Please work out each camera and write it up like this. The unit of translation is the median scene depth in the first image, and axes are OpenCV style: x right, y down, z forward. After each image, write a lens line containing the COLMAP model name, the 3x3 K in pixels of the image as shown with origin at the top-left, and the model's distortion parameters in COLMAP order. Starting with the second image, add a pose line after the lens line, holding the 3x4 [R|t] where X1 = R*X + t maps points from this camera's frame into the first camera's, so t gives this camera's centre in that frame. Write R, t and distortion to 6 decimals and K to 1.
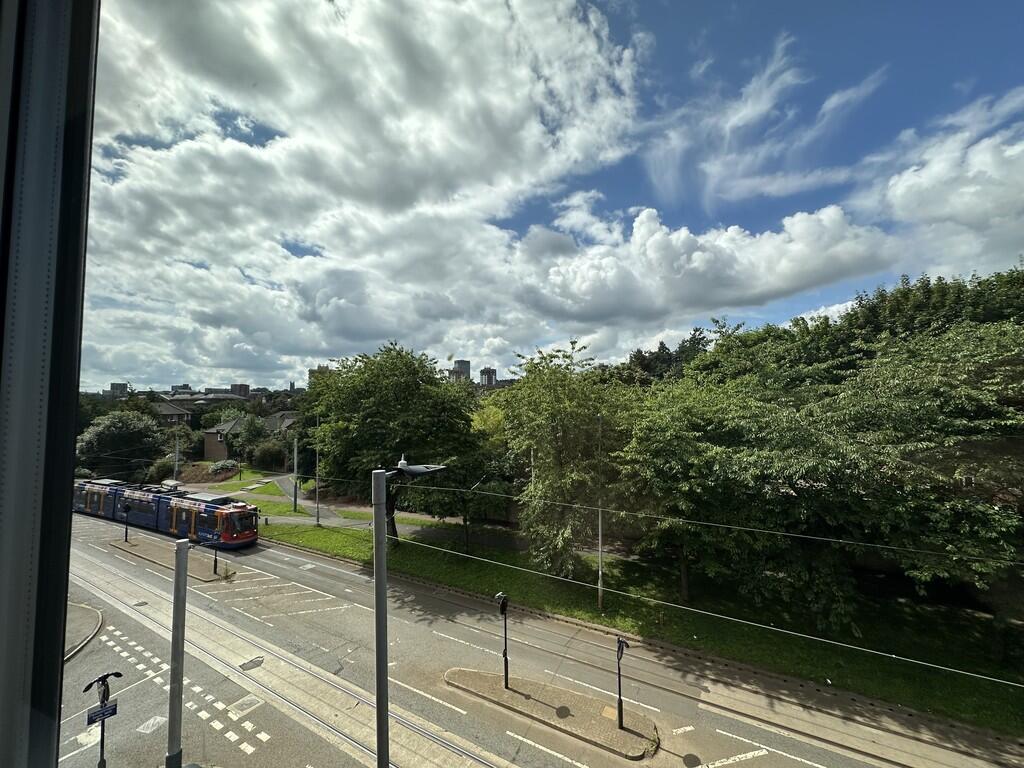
lens RADIAL K [[406.4, 0, 518.1], [0, 406.4, 384.9], [0, 0, 1]] dist [-0.003359, 0.000550]
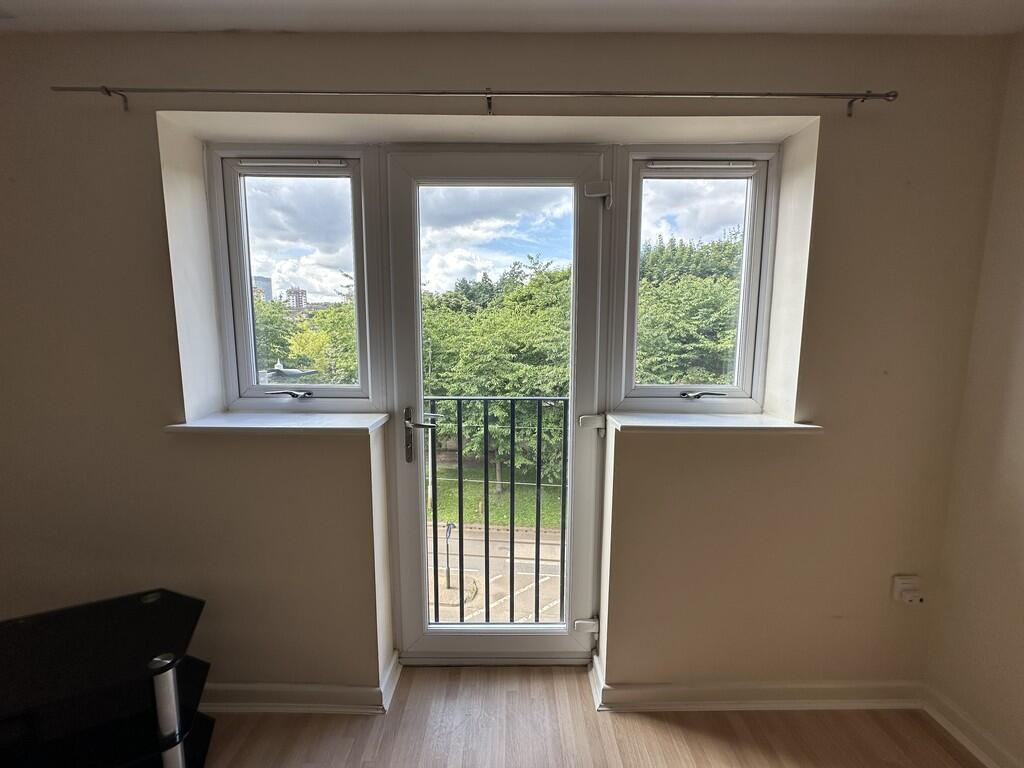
lens RADIAL K [[406.4, 0, 513.6], [0, 406.4, 383.5], [0, 0, 1]] dist [-0.003359, 0.000550]
pose [[0.915585, -0.032164, 0.400835, -0.033525], [-0.037183, 0.985754, 0.164033, 0.006544], [-0.400401, -0.165090, 0.901346, -0.081765]]
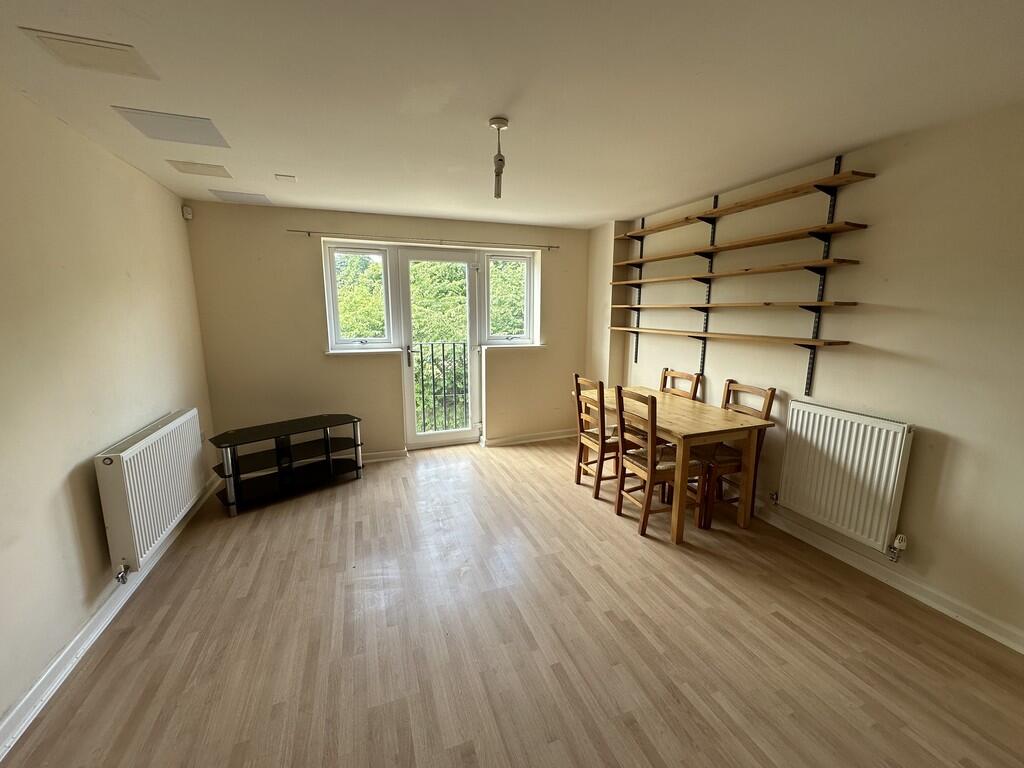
lens RADIAL K [[406.4, 0, 514.8], [0, 406.4, 383.6], [0, 0, 1]] dist [-0.003359, 0.000550]
pose [[0.714523, -0.107675, 0.691276, -0.140037], [-0.050450, 0.977583, 0.204418, -0.002360], [-0.697790, -0.180936, 0.693074, -0.202658]]
